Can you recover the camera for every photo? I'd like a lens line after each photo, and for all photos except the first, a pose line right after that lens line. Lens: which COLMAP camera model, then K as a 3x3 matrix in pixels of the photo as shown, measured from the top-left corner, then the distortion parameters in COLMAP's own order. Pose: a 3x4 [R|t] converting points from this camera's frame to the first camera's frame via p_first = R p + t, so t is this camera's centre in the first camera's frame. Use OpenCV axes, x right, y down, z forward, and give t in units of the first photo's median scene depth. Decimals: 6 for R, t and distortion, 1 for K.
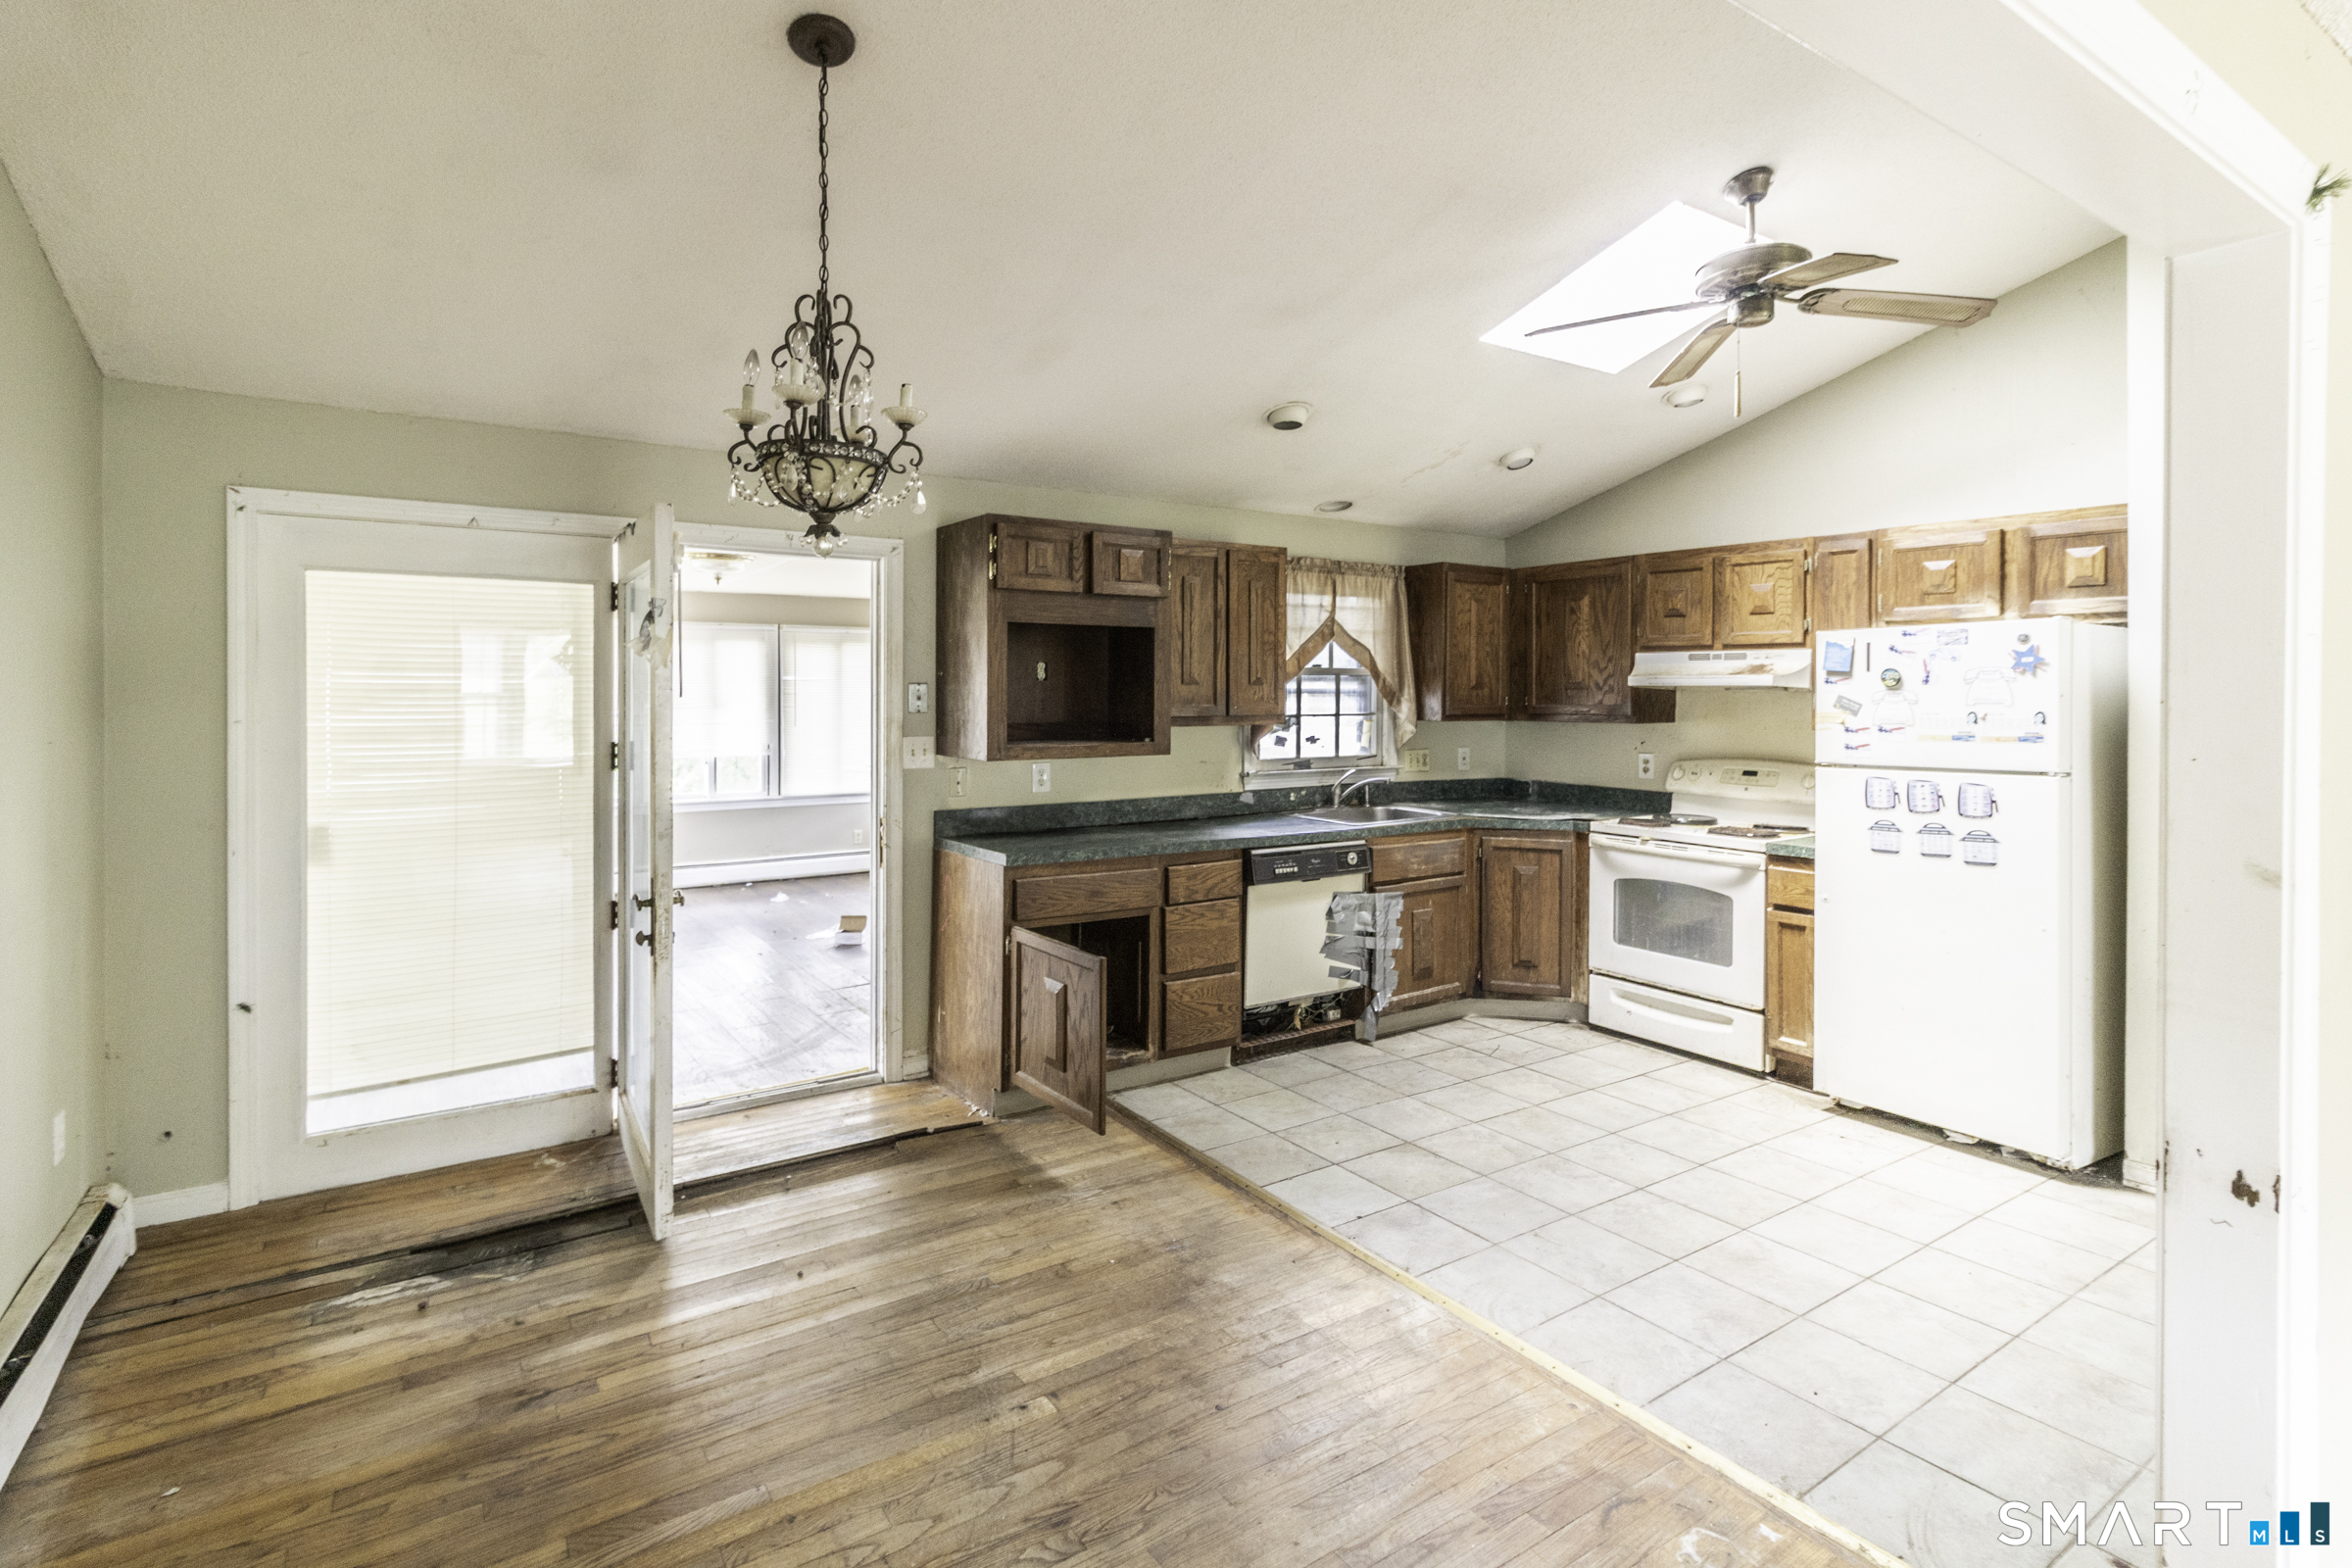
lens RADIAL K [[1131.6, 0, 1069.8], [0, 1131.6, 698.5], [0, 0, 1]] dist [0.005127, 0.000237]
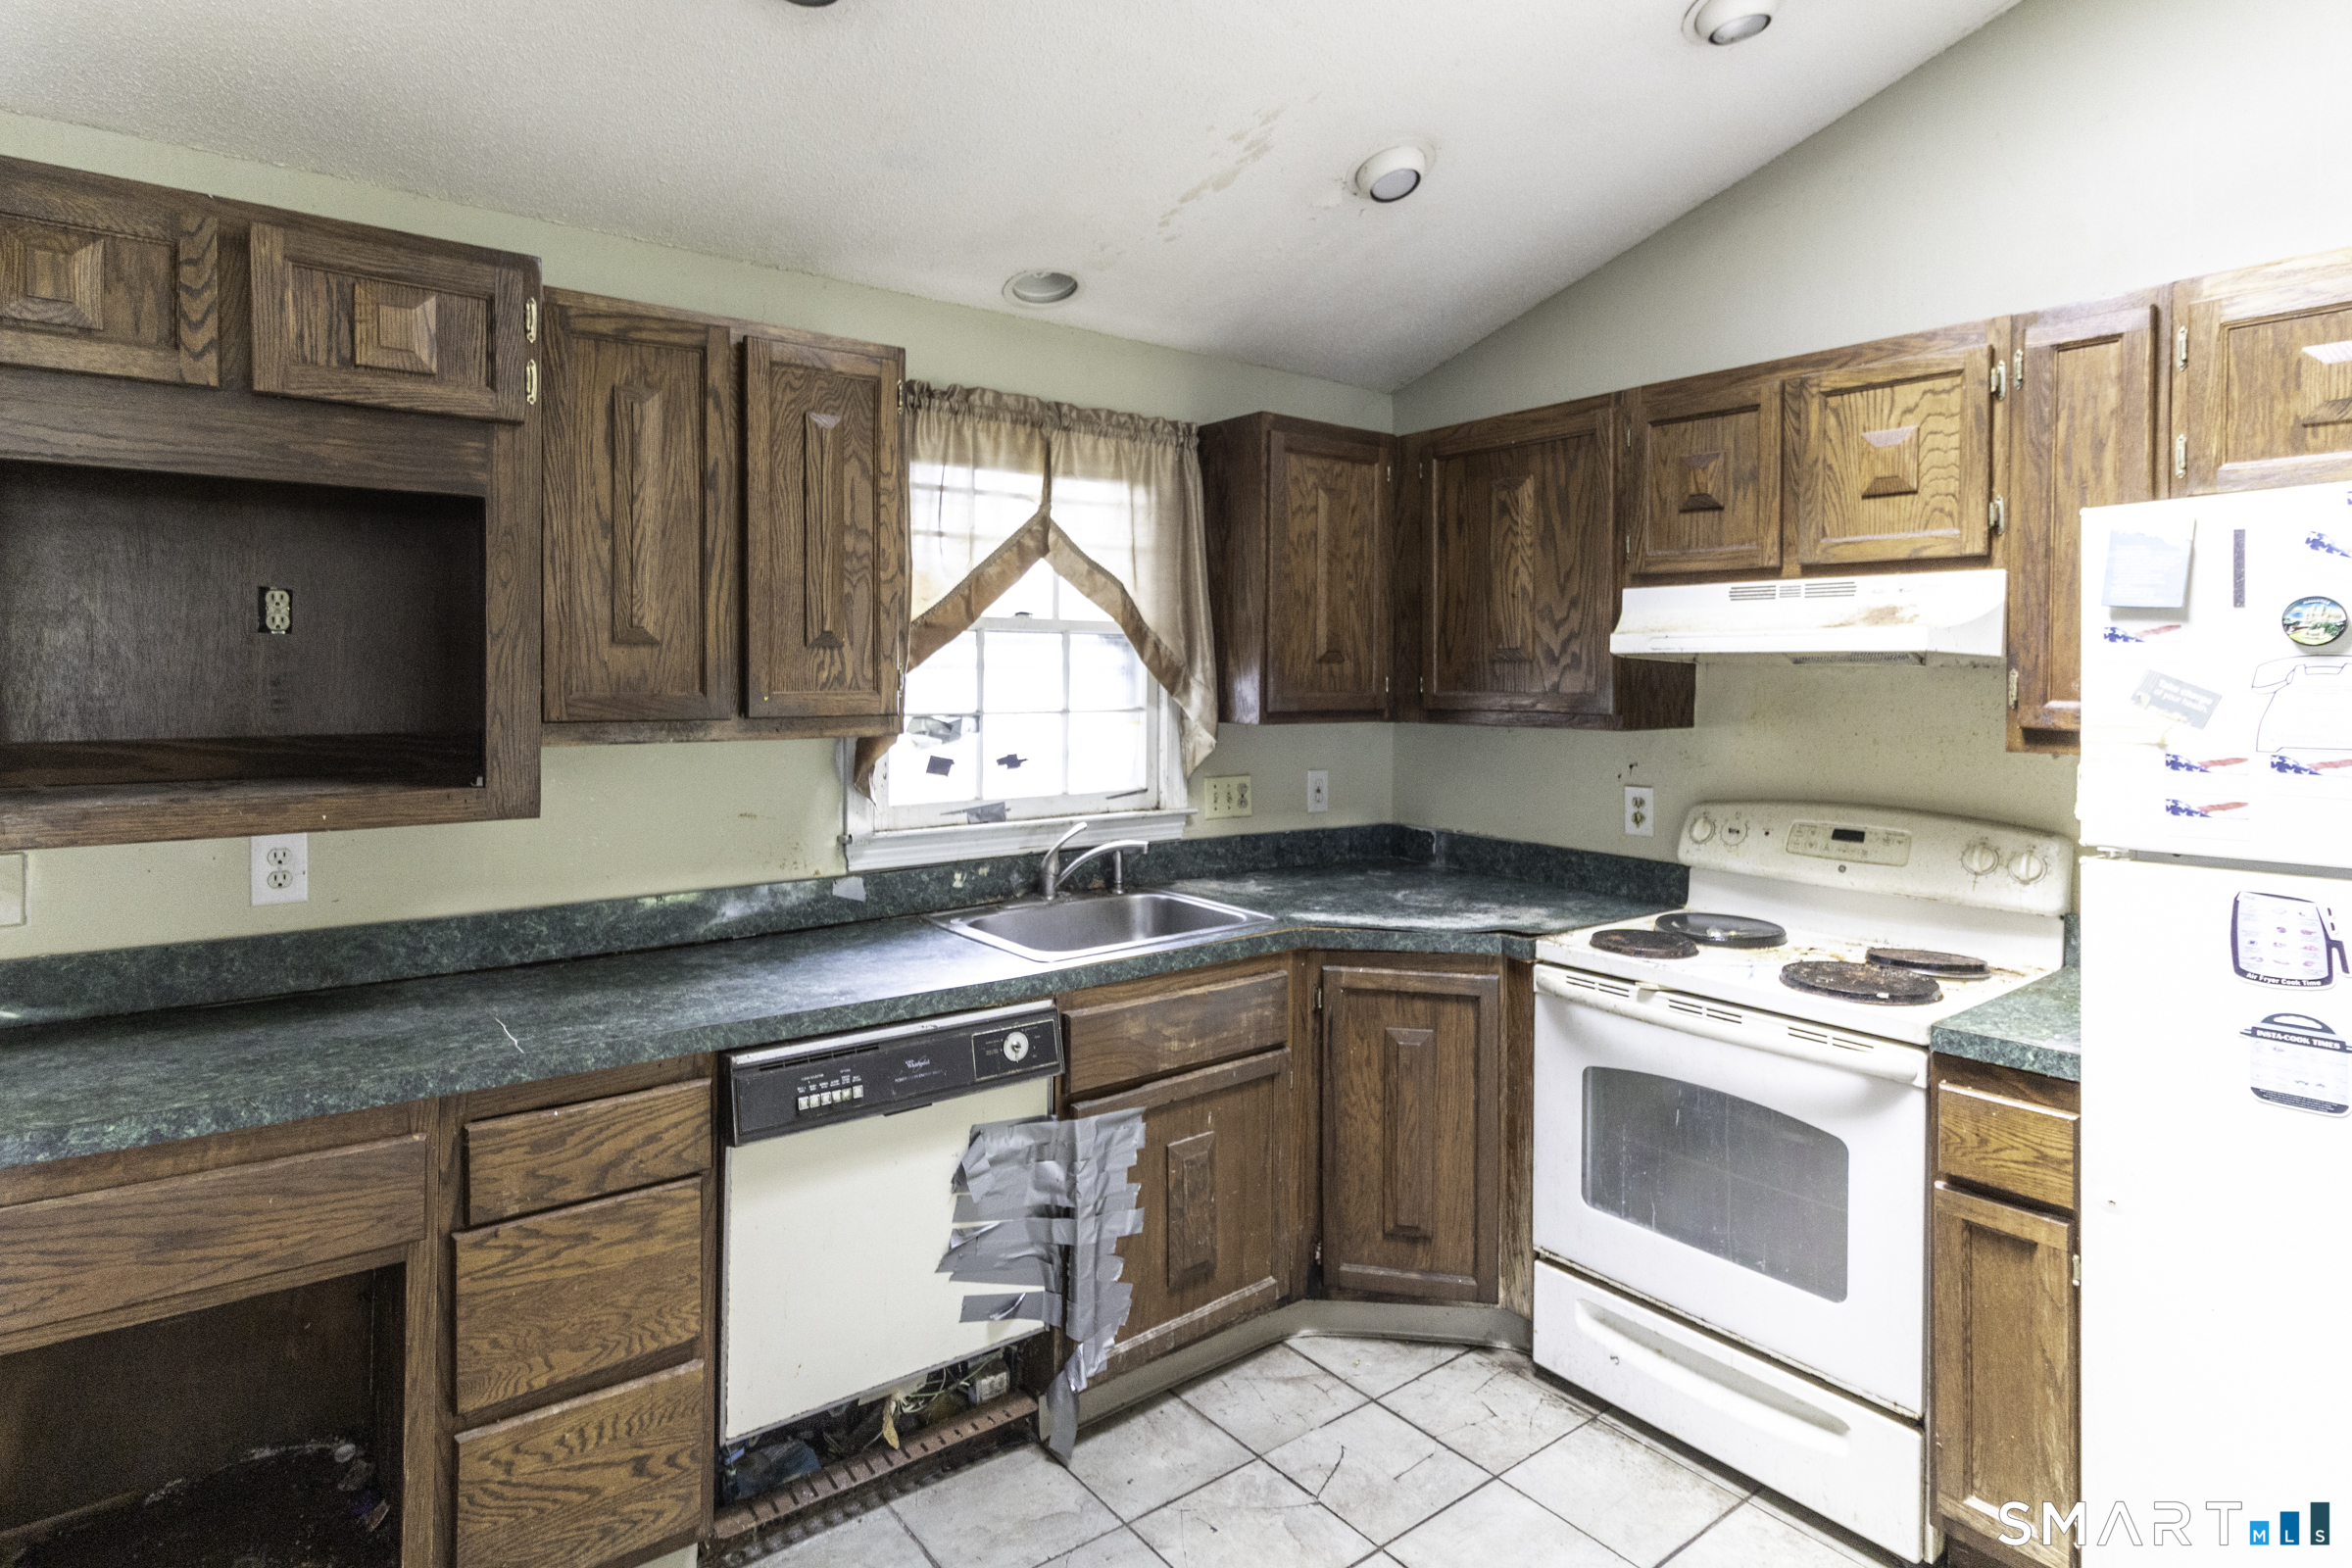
lens RADIAL K [[1224.9, 0, 1179.0], [0, 1224.9, 673.5], [0, 0, 1]] dist [0.005316, -0.000003]
pose [[0.990180, 0.002866, 0.139772, 0.242179], [-0.001850, 0.999971, -0.007400, 0.001254], [-0.139789, 0.007069, 0.990156, 0.517335]]
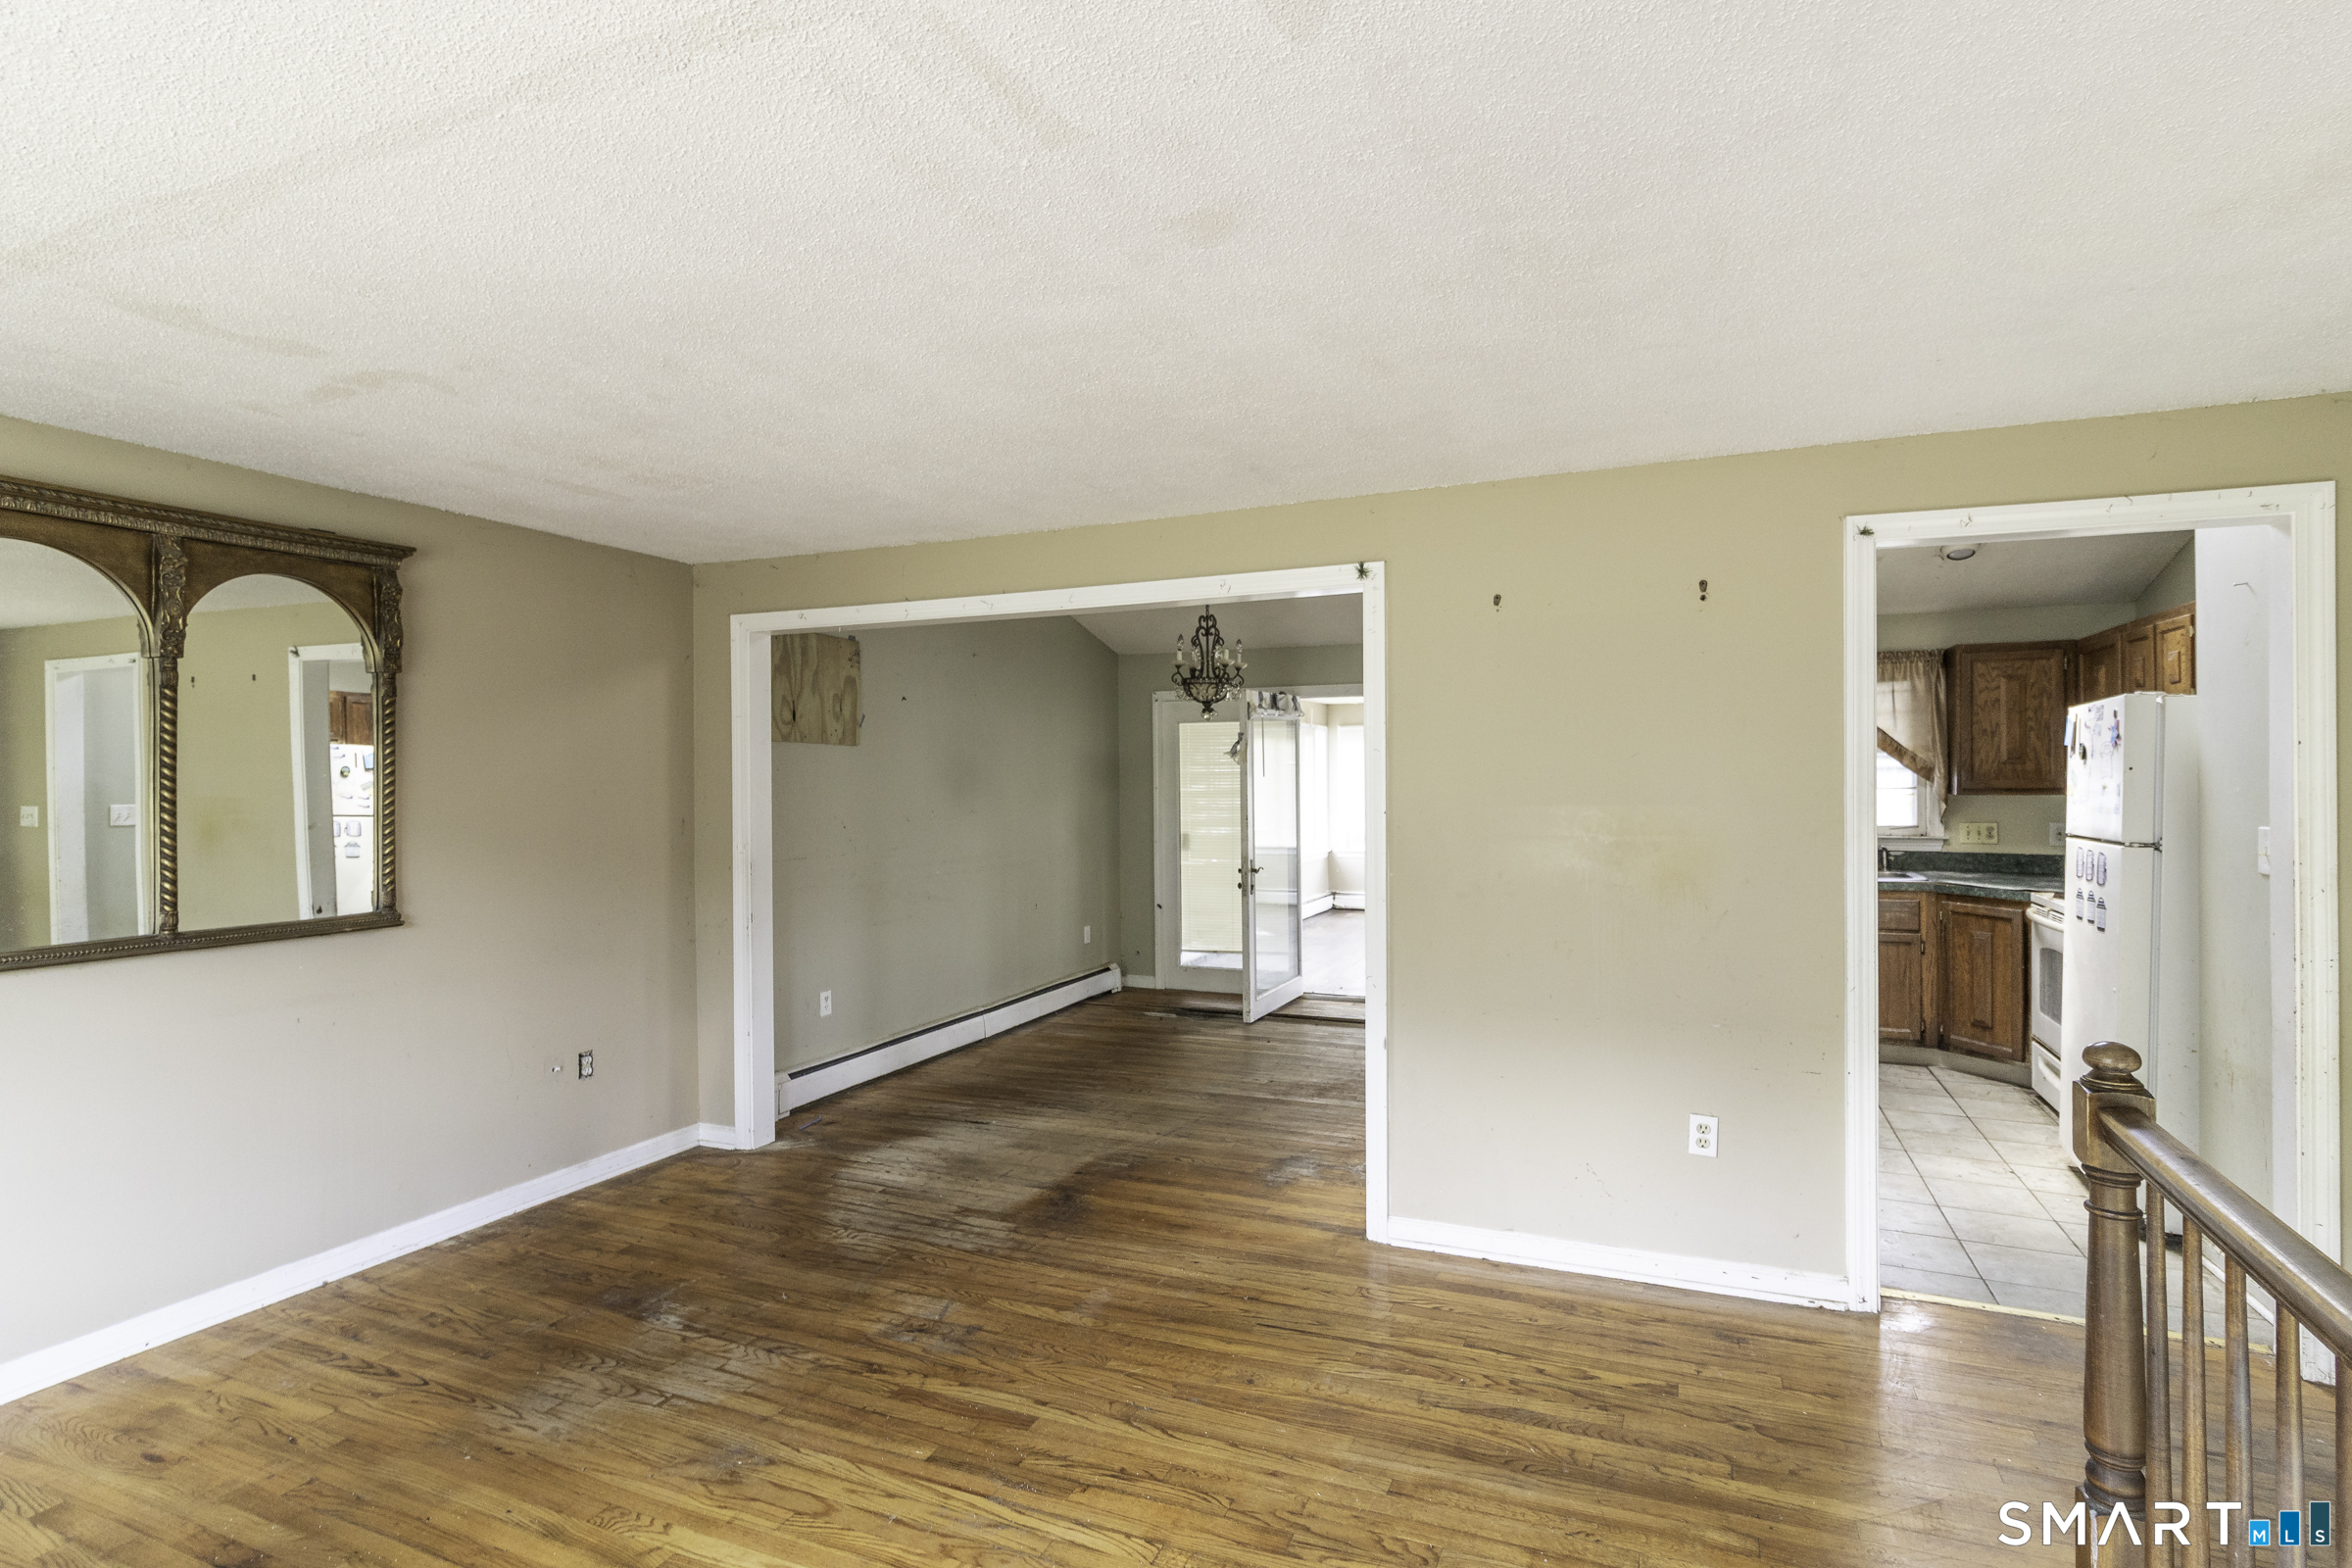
lens RADIAL K [[1131.6, 0, 1180.2], [0, 1131.6, 784.5], [0, 0, 1]] dist [0.005127, 0.000237]
pose [[0.565831, -0.000155, -0.824521, 0.888062], [0.004438, 0.999986, 0.002858, 0.004338], [0.824509, -0.005276, 0.565824, -0.224522]]
